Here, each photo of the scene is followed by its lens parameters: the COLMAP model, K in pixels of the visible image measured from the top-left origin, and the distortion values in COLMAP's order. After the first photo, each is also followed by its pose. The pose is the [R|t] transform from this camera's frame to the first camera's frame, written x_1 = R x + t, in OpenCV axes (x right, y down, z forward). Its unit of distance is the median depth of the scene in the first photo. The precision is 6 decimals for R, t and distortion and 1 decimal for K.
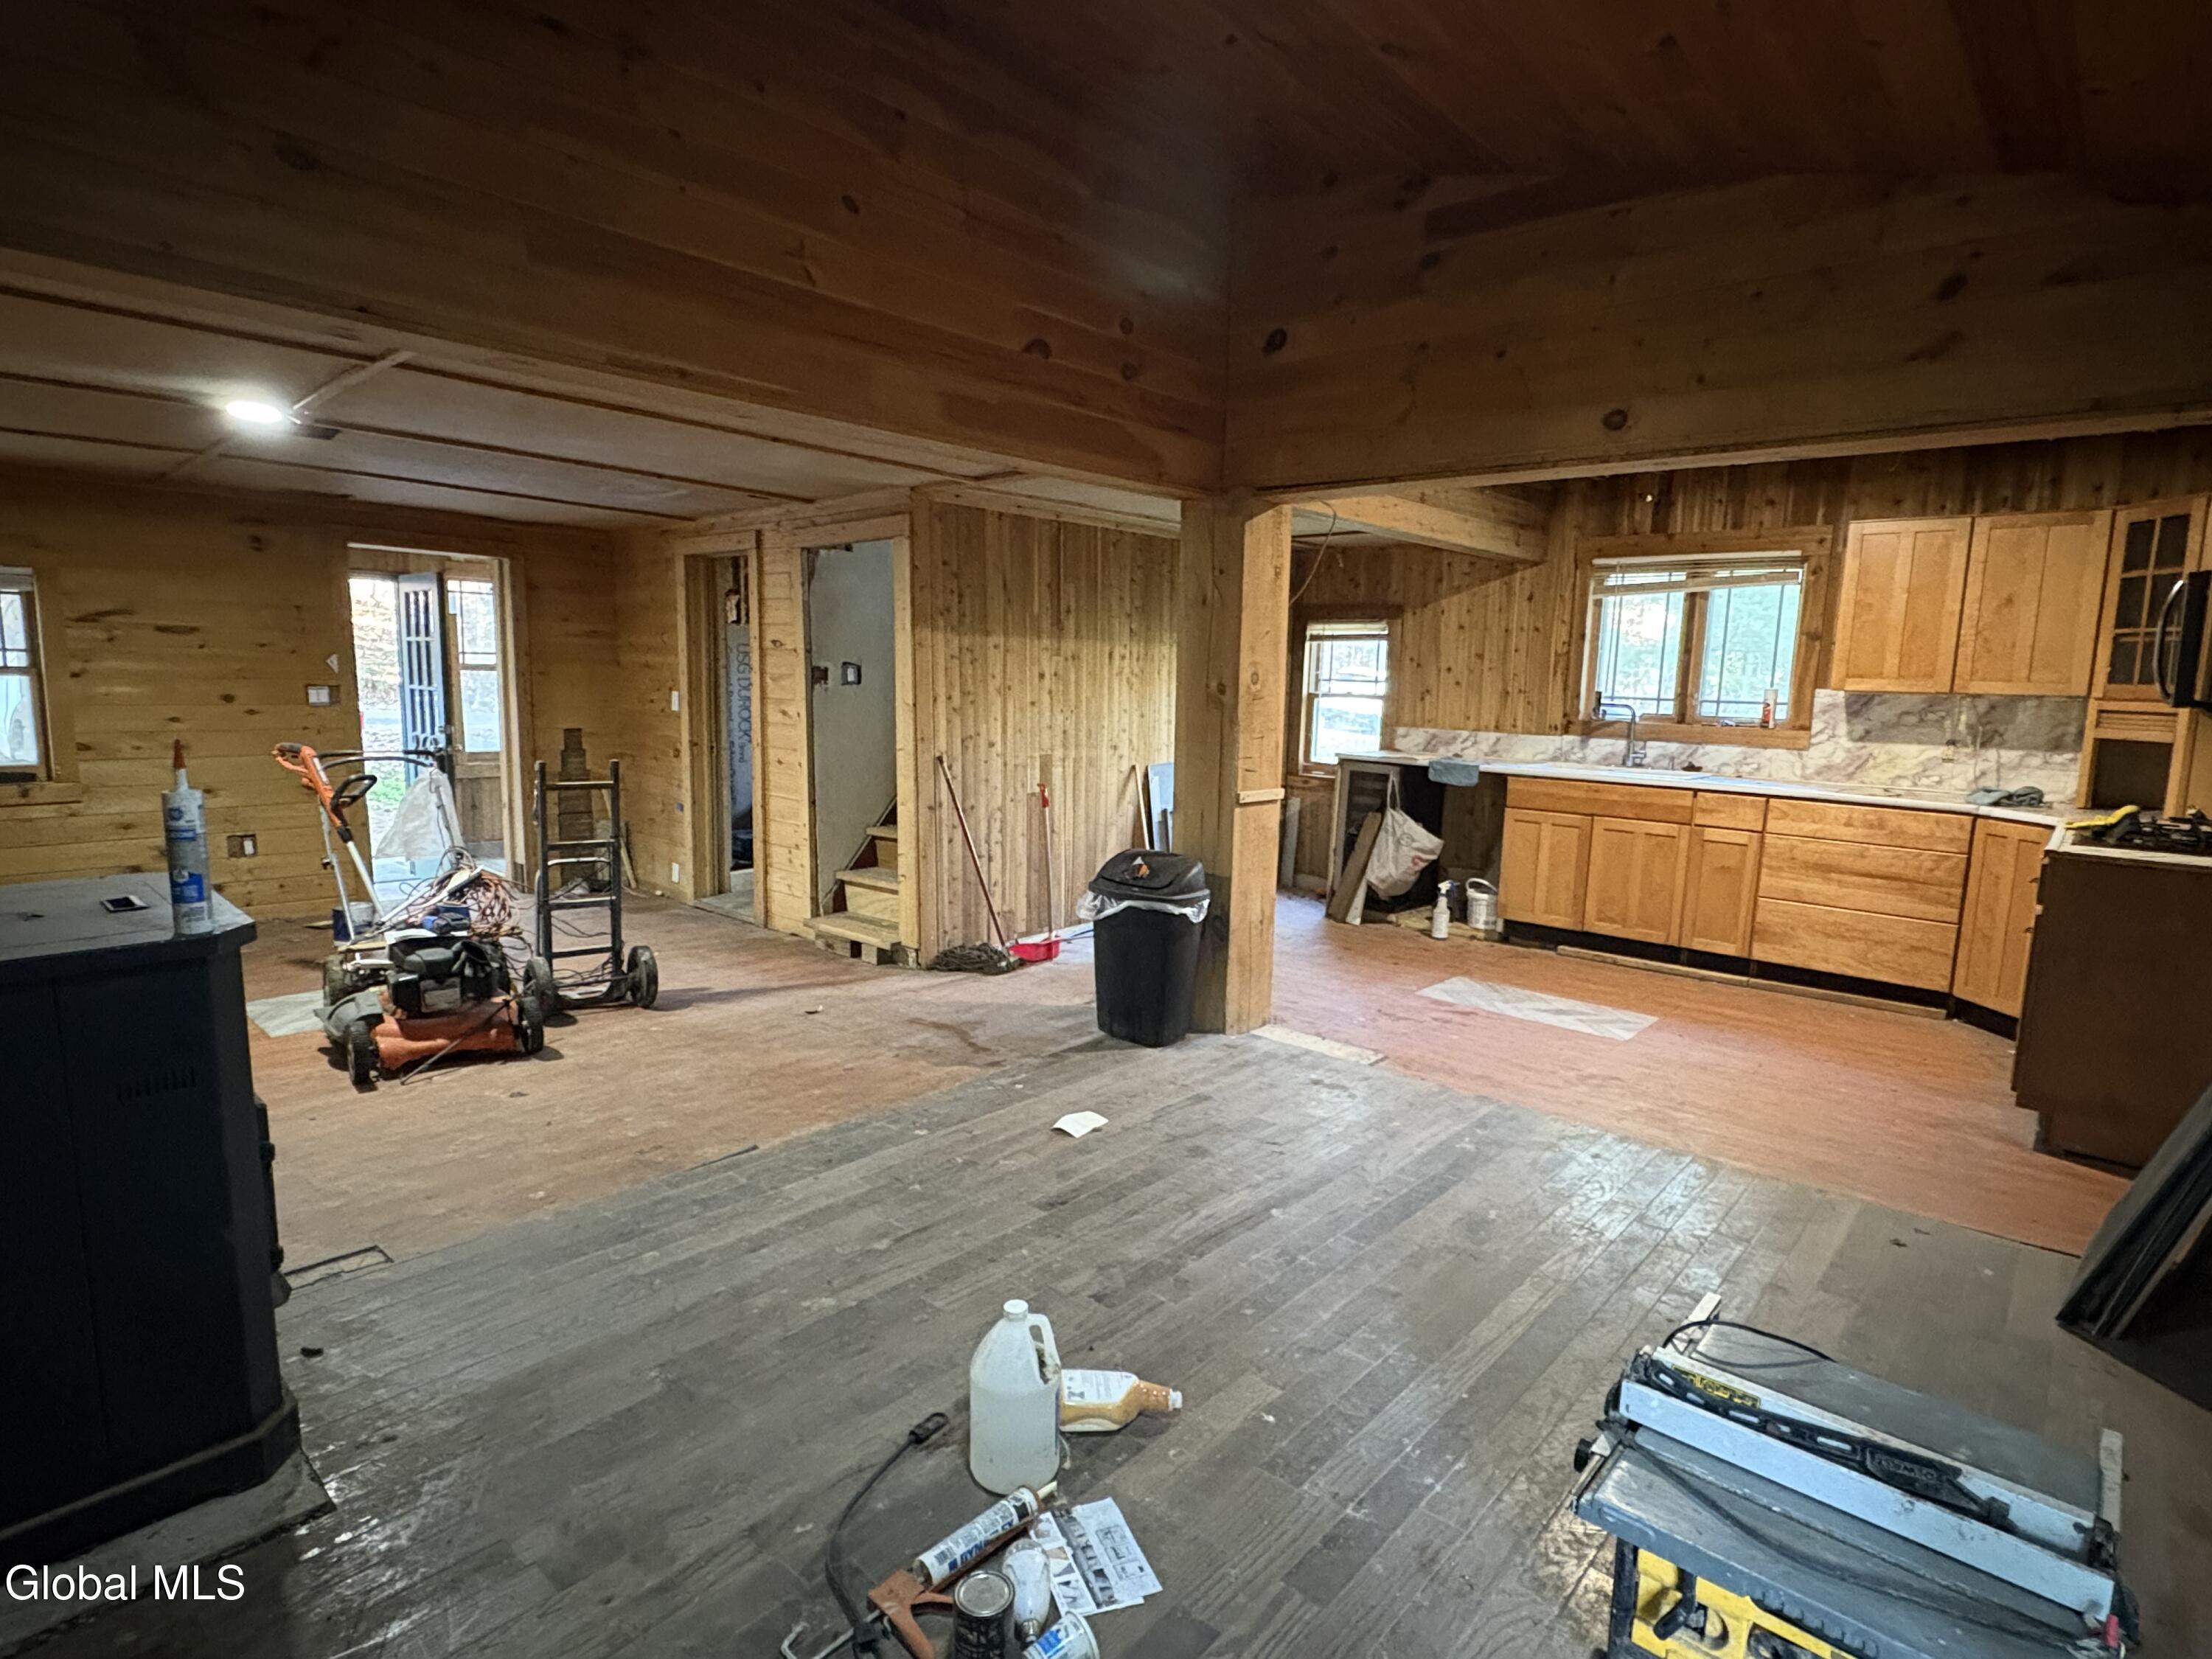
lens RADIAL K [[1168.4, 0, 1100.7], [0, 1168.4, 829.1], [0, 0, 1]] dist [-0.002692, 0.001737]
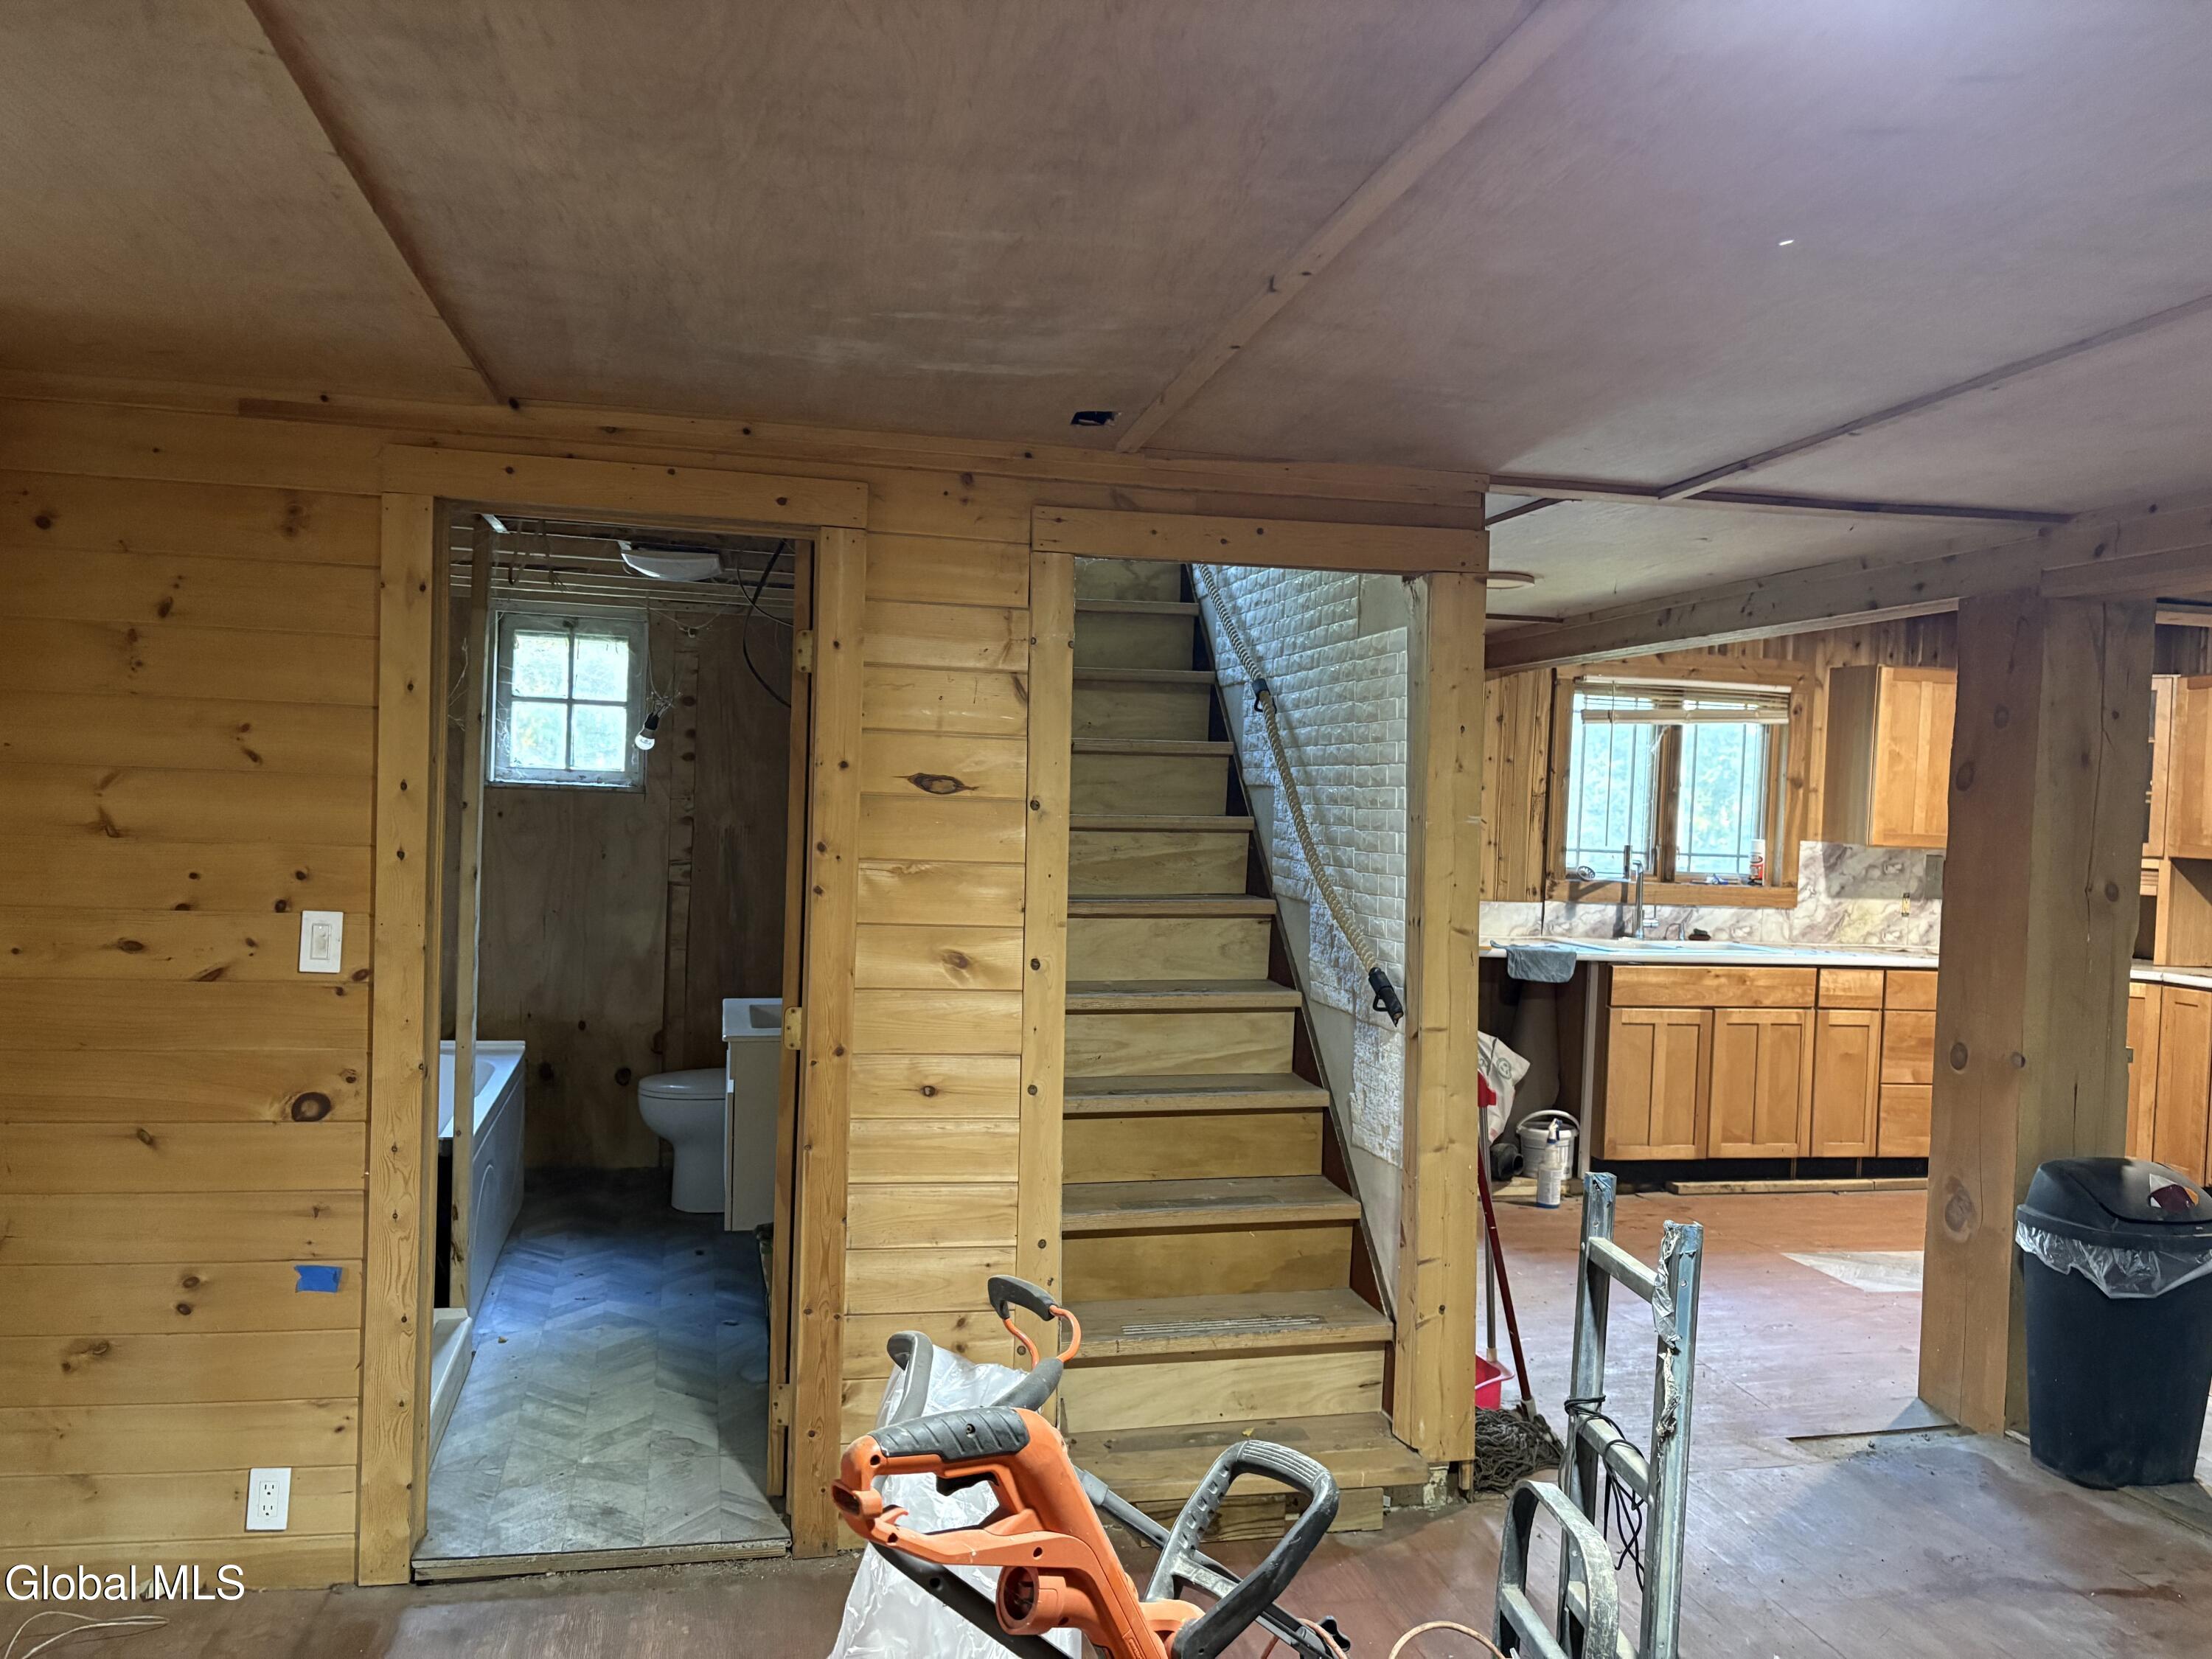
lens RADIAL K [[1675.4, 0, 1109.4], [0, 1675.4, 836.5], [0, 0, 1]] dist [0.051660, -0.050859]
pose [[0.570826, -0.023934, 0.820722, -0.768284], [0.085711, 0.995851, -0.030573, -0.131966], [-0.816585, 0.087797, 0.570509, 0.707948]]
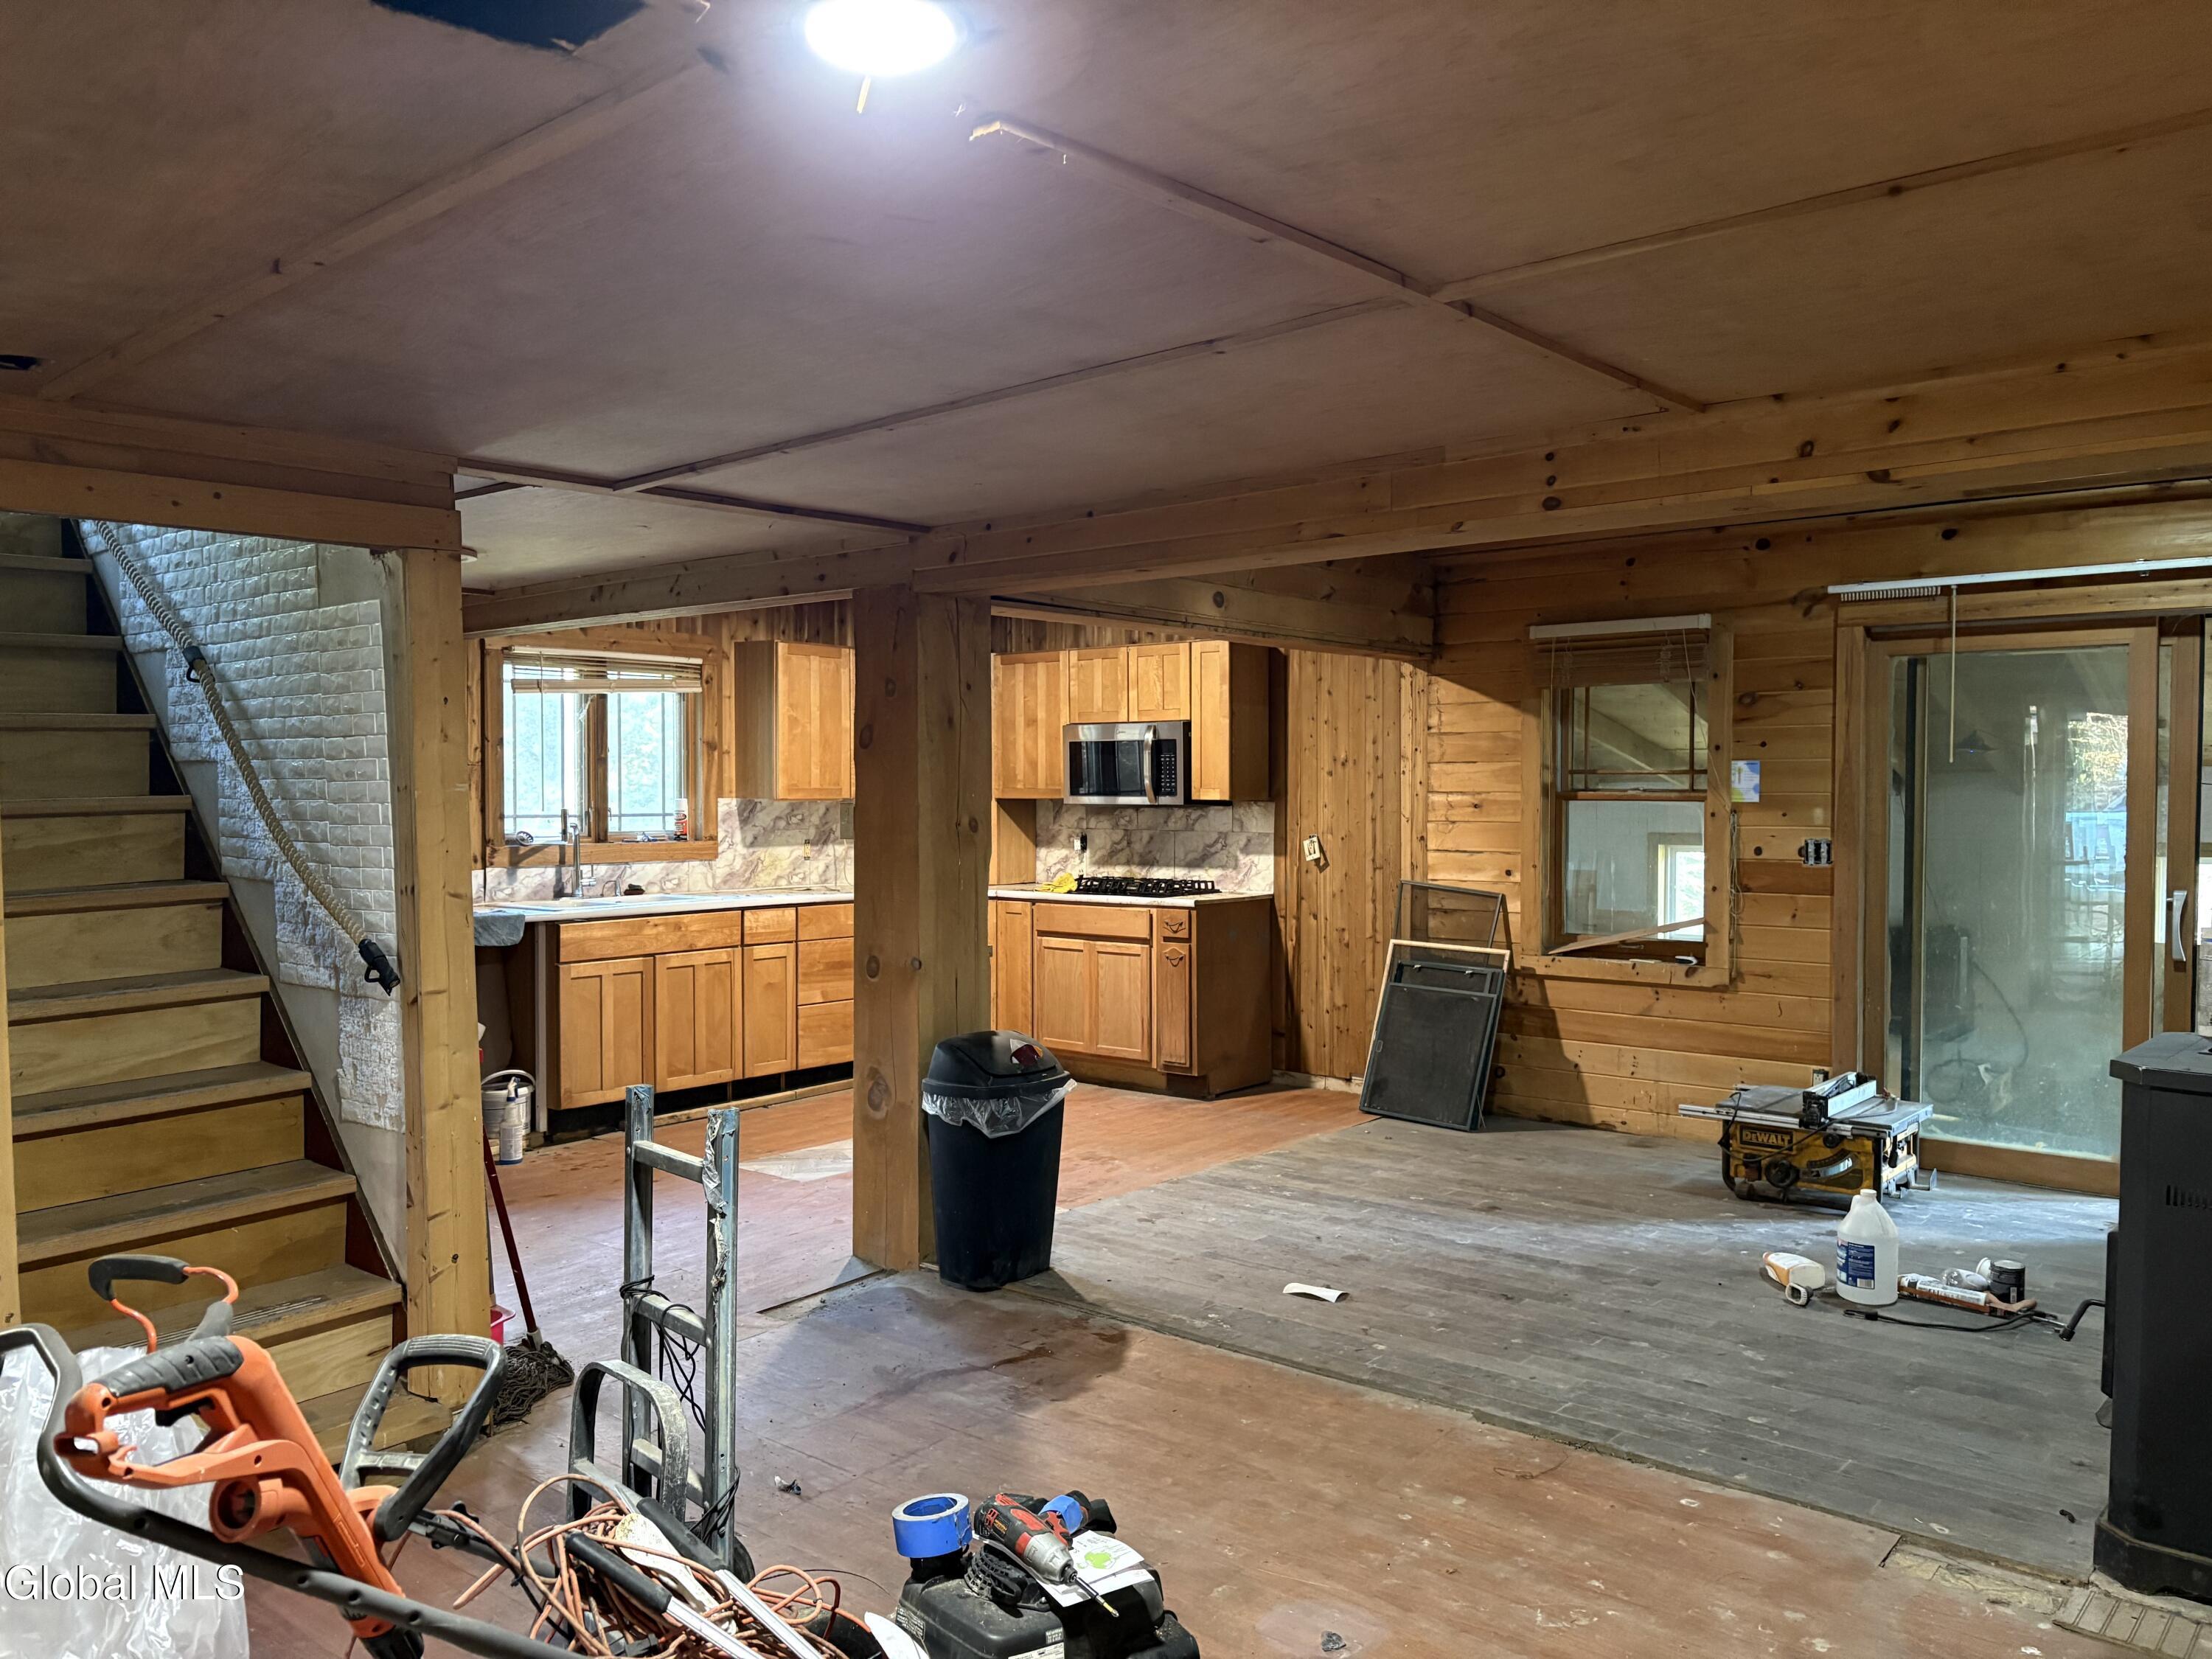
lens RADIAL K [[1675.4, 0, 1122.2], [0, 1675.4, 809.7], [0, 0, 1]] dist [0.051660, -0.050859]
pose [[-0.040203, -0.041287, 0.998338, -0.845407], [0.131814, 0.990195, 0.046258, -0.133741], [-0.990459, 0.133454, -0.034367, 0.724186]]
